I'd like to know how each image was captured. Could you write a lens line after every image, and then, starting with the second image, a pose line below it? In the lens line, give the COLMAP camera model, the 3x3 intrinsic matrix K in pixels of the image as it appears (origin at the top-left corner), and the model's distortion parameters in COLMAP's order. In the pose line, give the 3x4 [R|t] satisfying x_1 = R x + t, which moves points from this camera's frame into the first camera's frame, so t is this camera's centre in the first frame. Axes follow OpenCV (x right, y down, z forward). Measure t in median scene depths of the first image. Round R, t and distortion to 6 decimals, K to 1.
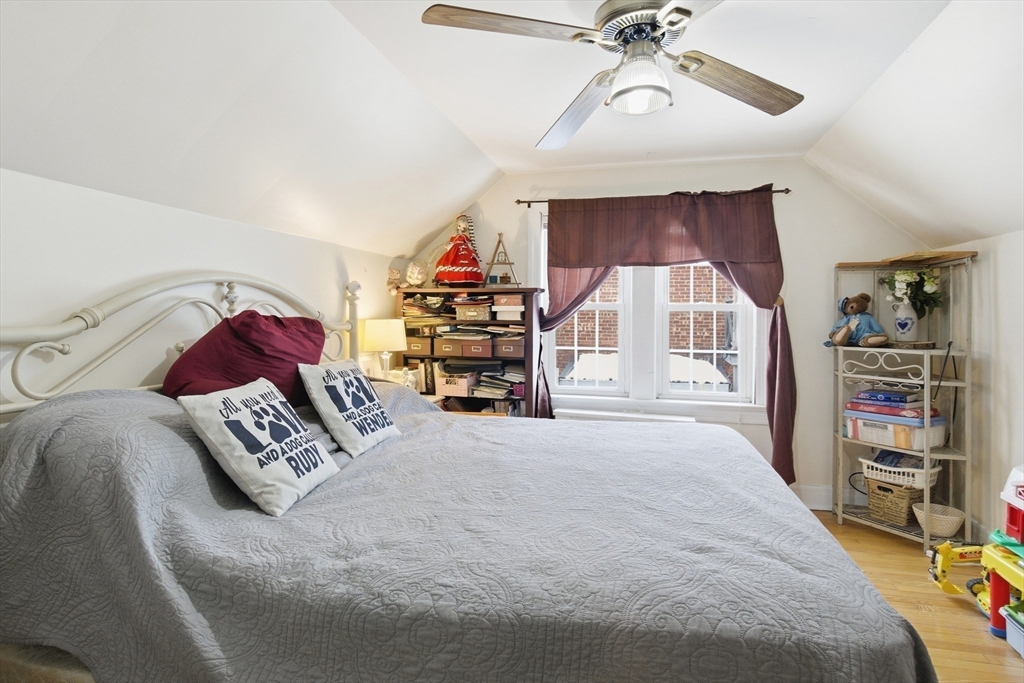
lens RADIAL K [[556.5, 0, 515.2], [0, 556.5, 323.3], [0, 0, 1]] dist [-0.001546, -0.013764]
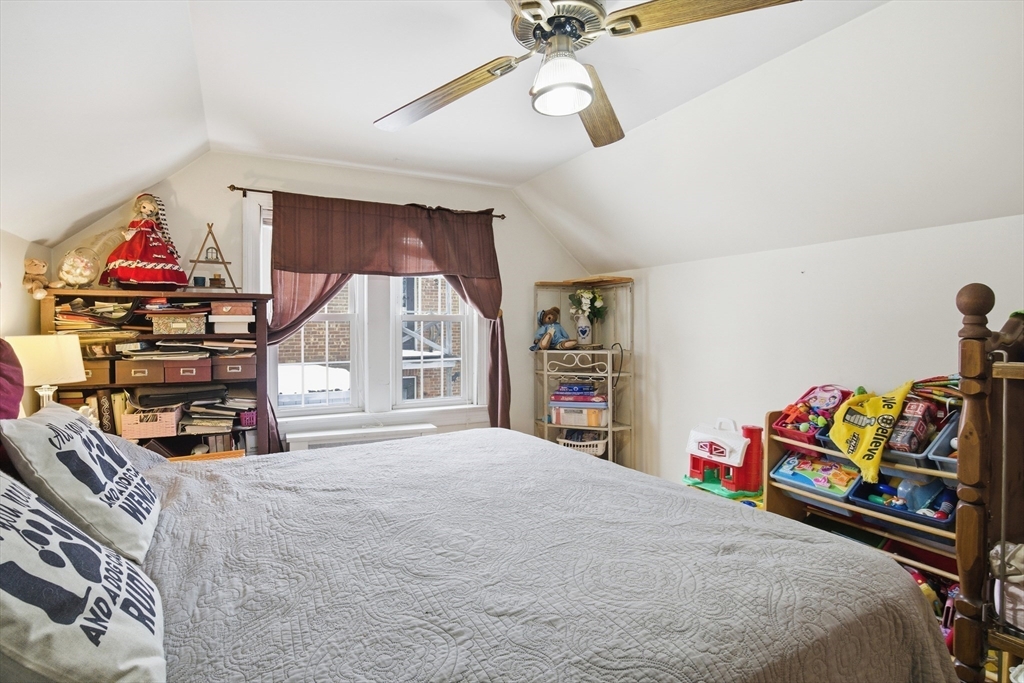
lens RADIAL K [[513.9, 0, 508.7], [0, 513.9, 338.8], [0, 0, 1]] dist [-0.019904, -0.001568]
pose [[0.753051, -0.023780, 0.657533, -0.197518], [0.016560, 0.999715, 0.017189, -0.003631], [-0.657754, -0.002056, 0.753230, 0.182720]]
